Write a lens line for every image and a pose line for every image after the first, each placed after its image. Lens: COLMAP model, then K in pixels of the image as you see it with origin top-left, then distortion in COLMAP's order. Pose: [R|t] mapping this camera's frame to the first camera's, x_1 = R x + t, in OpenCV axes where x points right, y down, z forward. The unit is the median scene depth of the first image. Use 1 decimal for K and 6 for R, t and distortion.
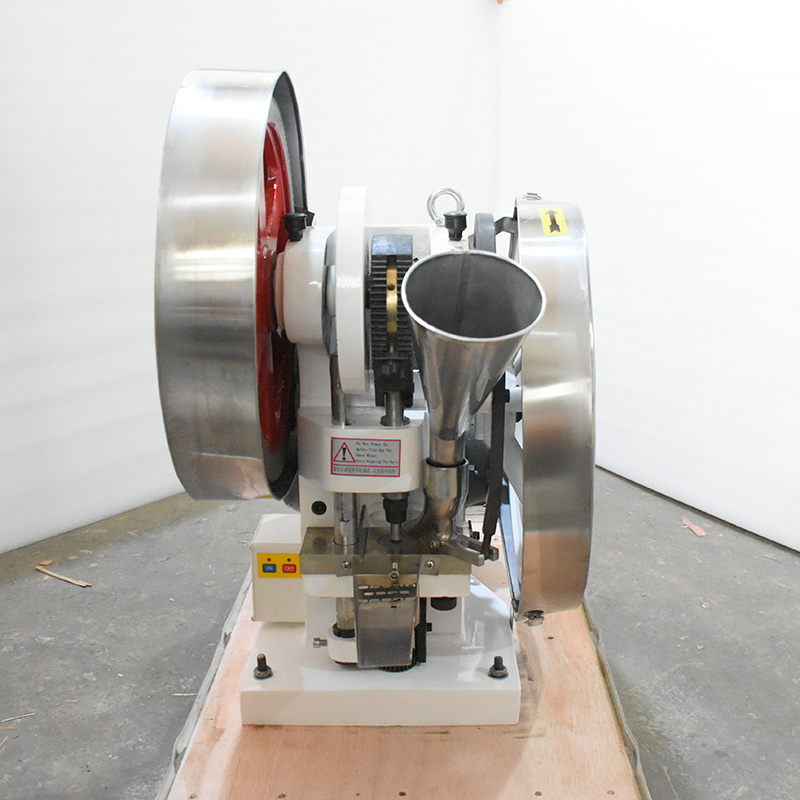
lens RADIAL K [[990.9, 0, 398.5], [0, 990.9, 424.1], [0, 0, 1]] dist [0.001671, 0.000000]
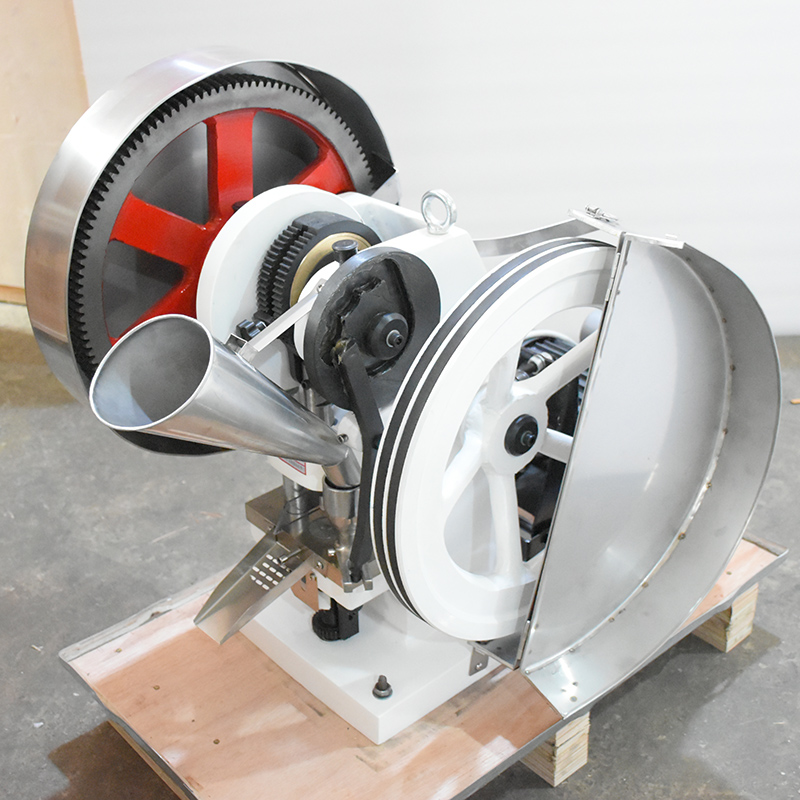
lens RADIAL K [[1115.6, 0, 399.4], [0, 1115.6, 377.0], [0, 0, 1]] dist [-0.003457, 0.000000]
pose [[0.681493, 0.338289, -0.648944, 0.768589], [-0.181696, 0.937196, 0.297743, -0.395723], [0.708910, -0.085000, 0.700158, 0.282472]]
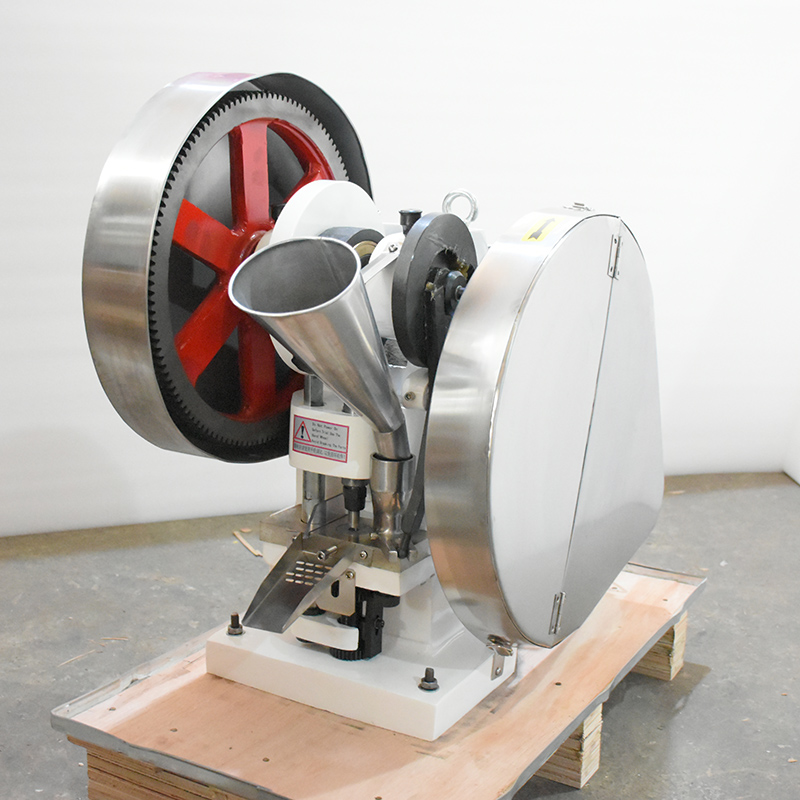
lens RADIAL K [[1115.6, 0, 400.7], [0, 1115.6, 399.8], [0, 0, 1]] dist [-0.003457, 0.000000]
pose [[0.875334, 0.134099, -0.464551, 0.578340], [-0.165489, 0.985835, -0.027249, 0.011039], [0.454317, 0.100731, 0.885127, -0.003717]]
